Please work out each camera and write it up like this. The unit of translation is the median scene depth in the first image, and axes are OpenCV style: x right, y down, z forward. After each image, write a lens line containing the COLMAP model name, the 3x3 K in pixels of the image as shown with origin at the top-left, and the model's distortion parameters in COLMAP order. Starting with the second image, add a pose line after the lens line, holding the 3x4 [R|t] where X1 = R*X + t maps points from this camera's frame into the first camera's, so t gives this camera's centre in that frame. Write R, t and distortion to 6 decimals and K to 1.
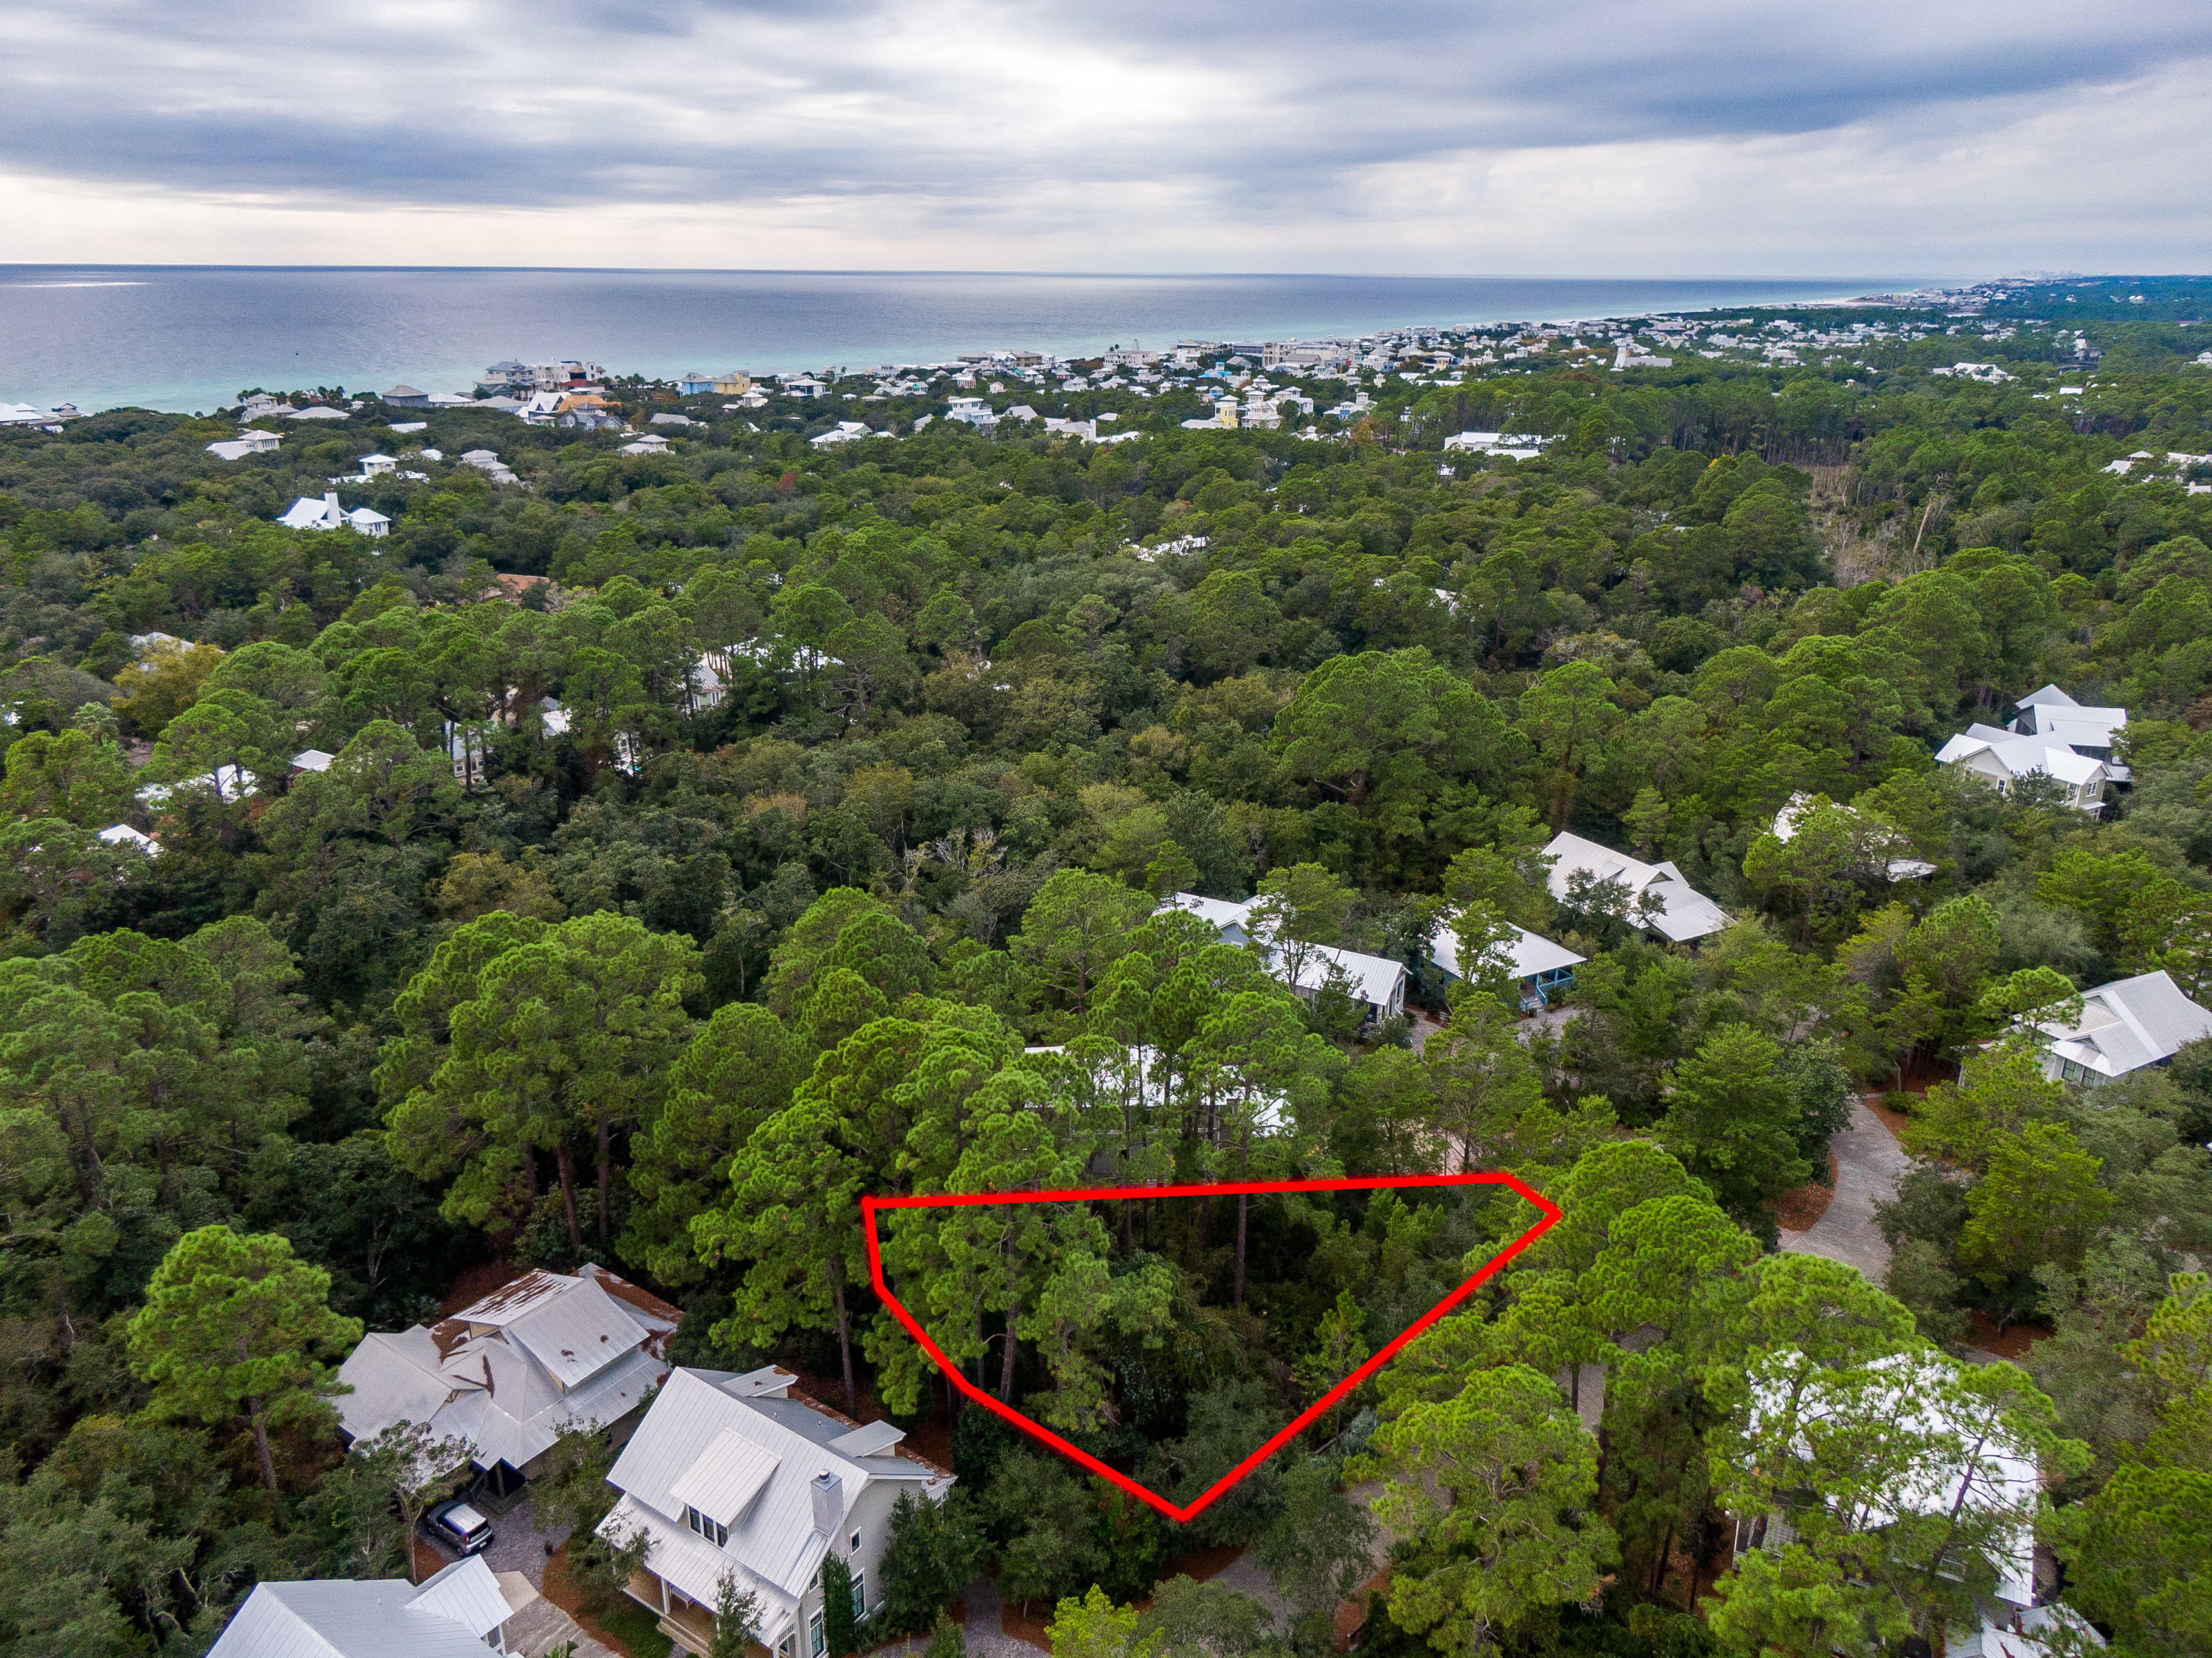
lens RADIAL K [[1572.3, 0, 1116.4], [0, 1572.3, 825.2], [0, 0, 1]] dist [0.043472, -0.064104]
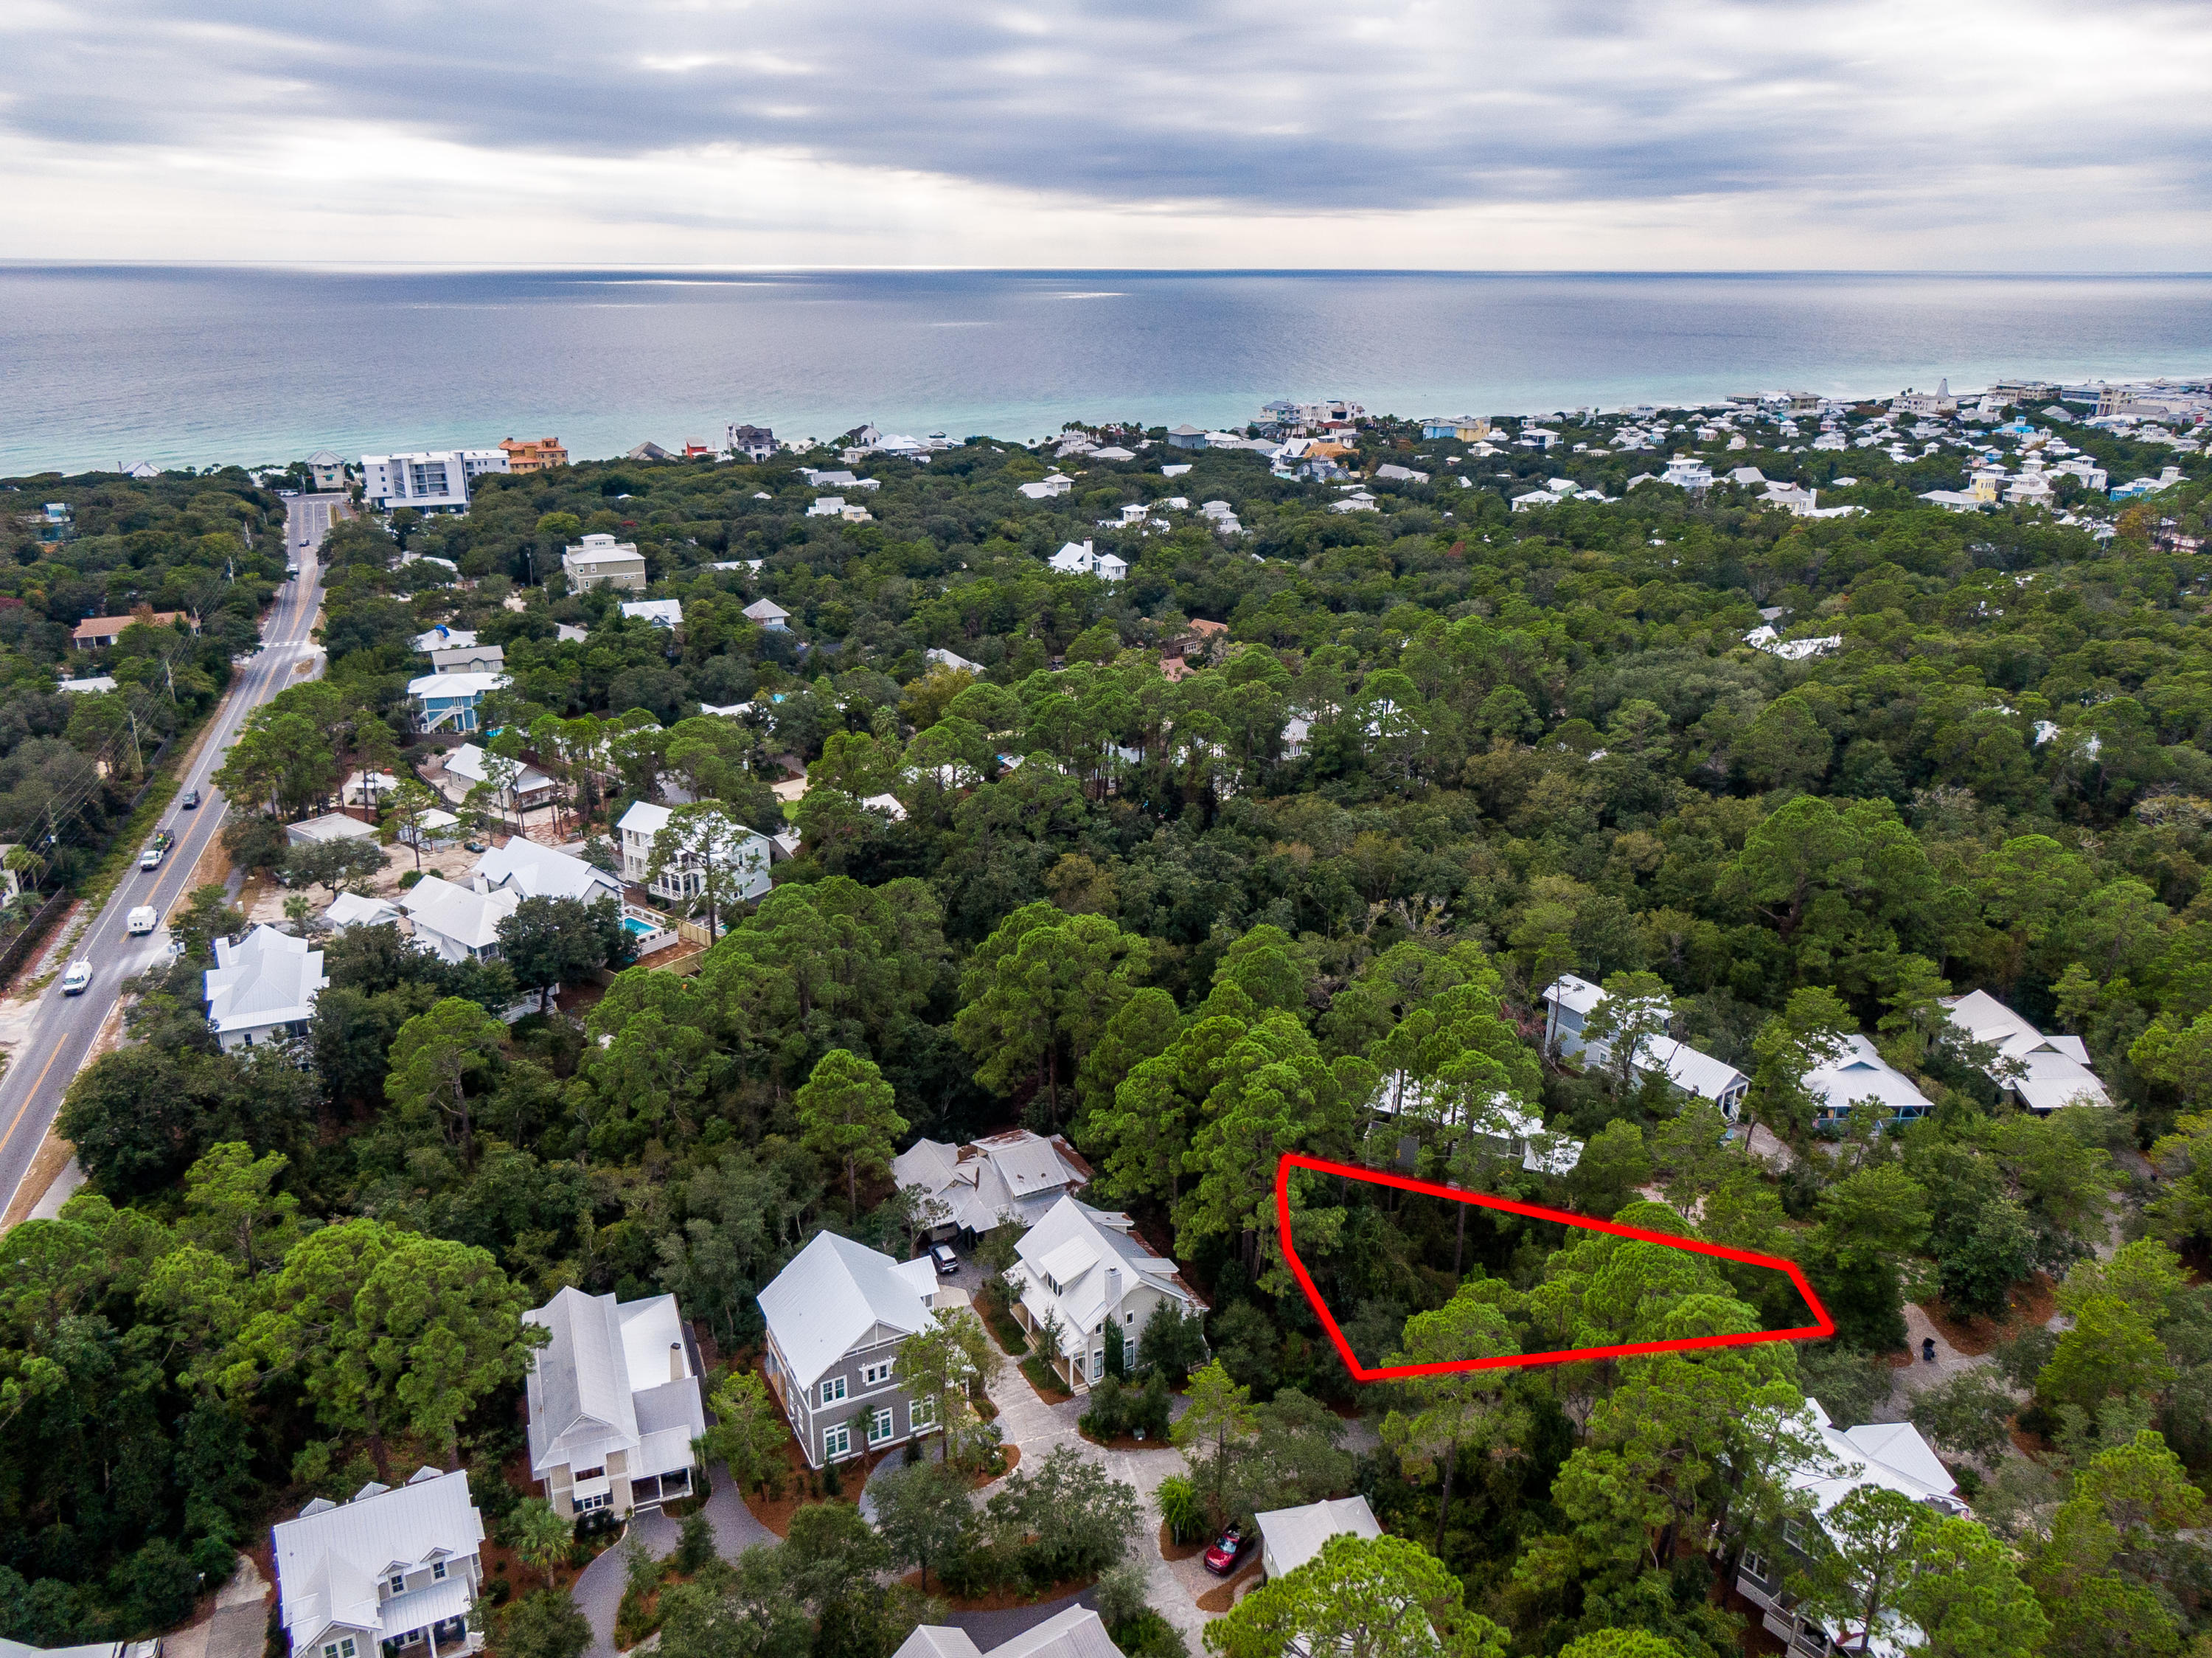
lens RADIAL K [[1607.2, 0, 1106.0], [0, 1607.2, 829.0], [0, 0, 1]] dist [0.041003, -0.065239]
pose [[0.883313, 0.149759, -0.444219, 0.133882], [-0.150949, 0.987993, 0.032925, -0.029299], [0.443816, 0.037972, 0.895313, -0.149907]]
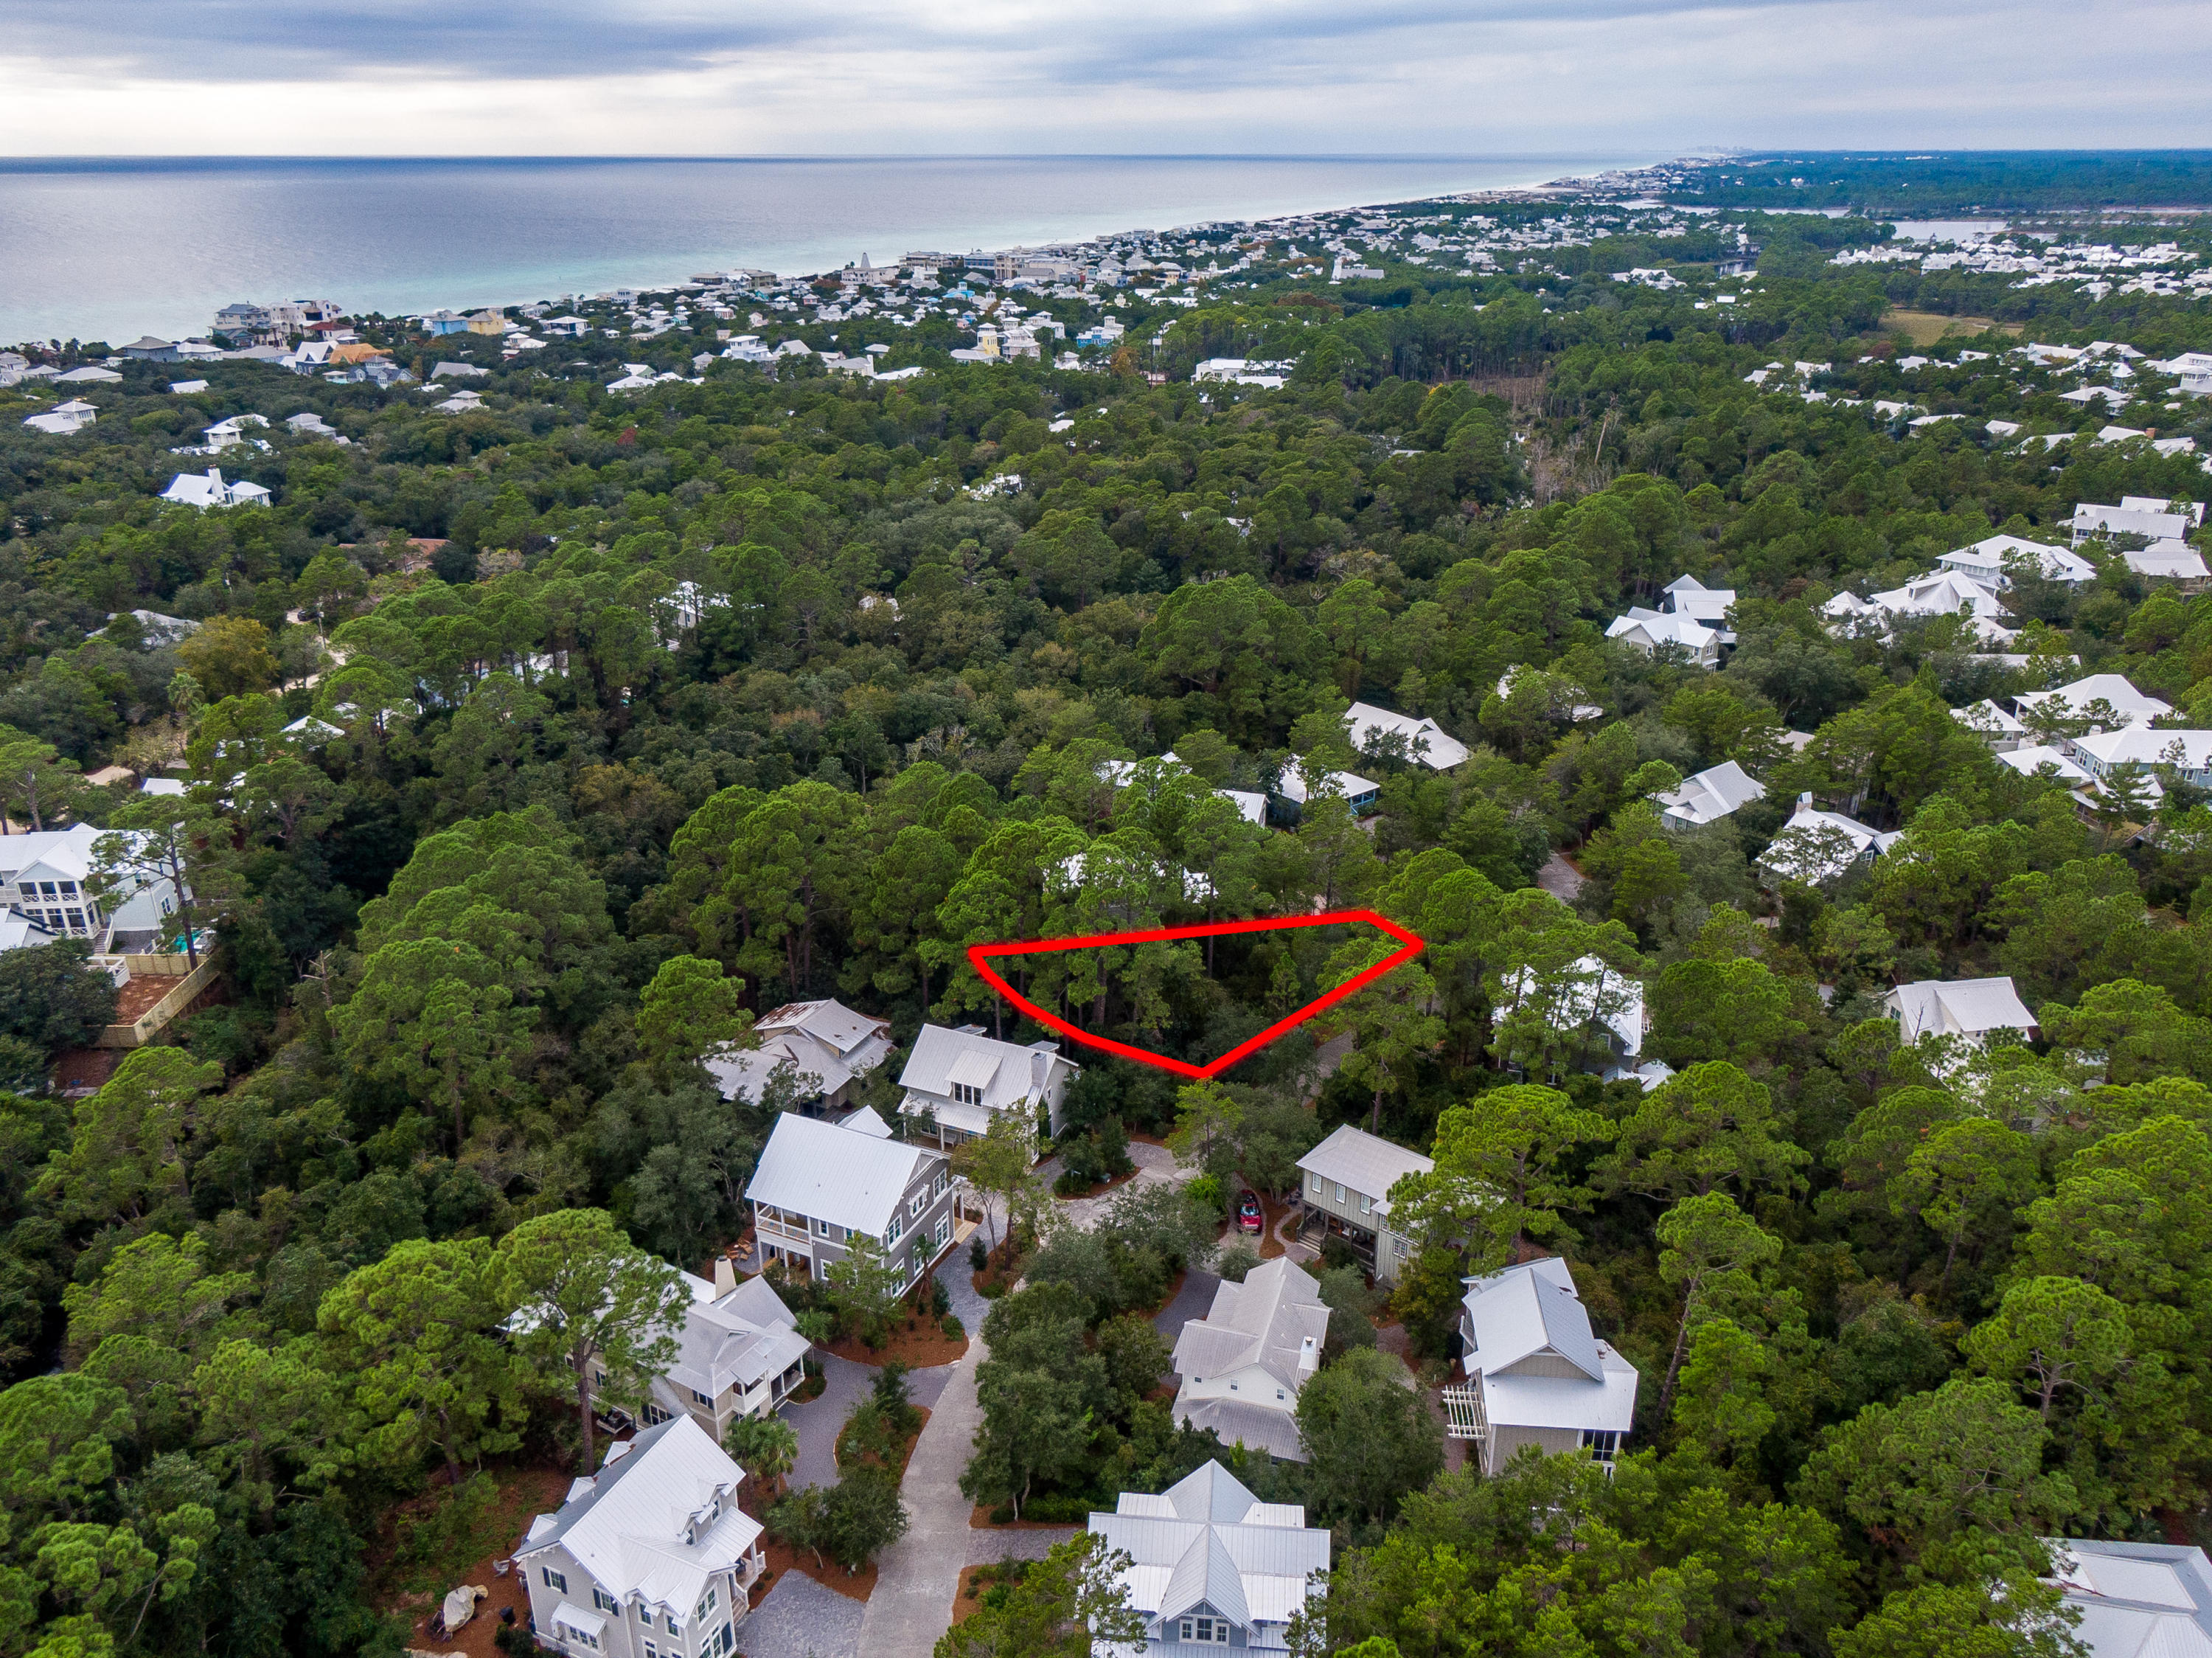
lens RADIAL K [[1645.5, 0, 1106.0], [0, 1645.5, 829.0], [0, 0, 1]] dist [0.061084, -0.103504]
pose [[0.984668, -0.074682, 0.157645, -0.103780], [0.066189, 0.996093, 0.058466, 0.009342], [-0.161395, -0.047135, 0.985764, -0.246349]]
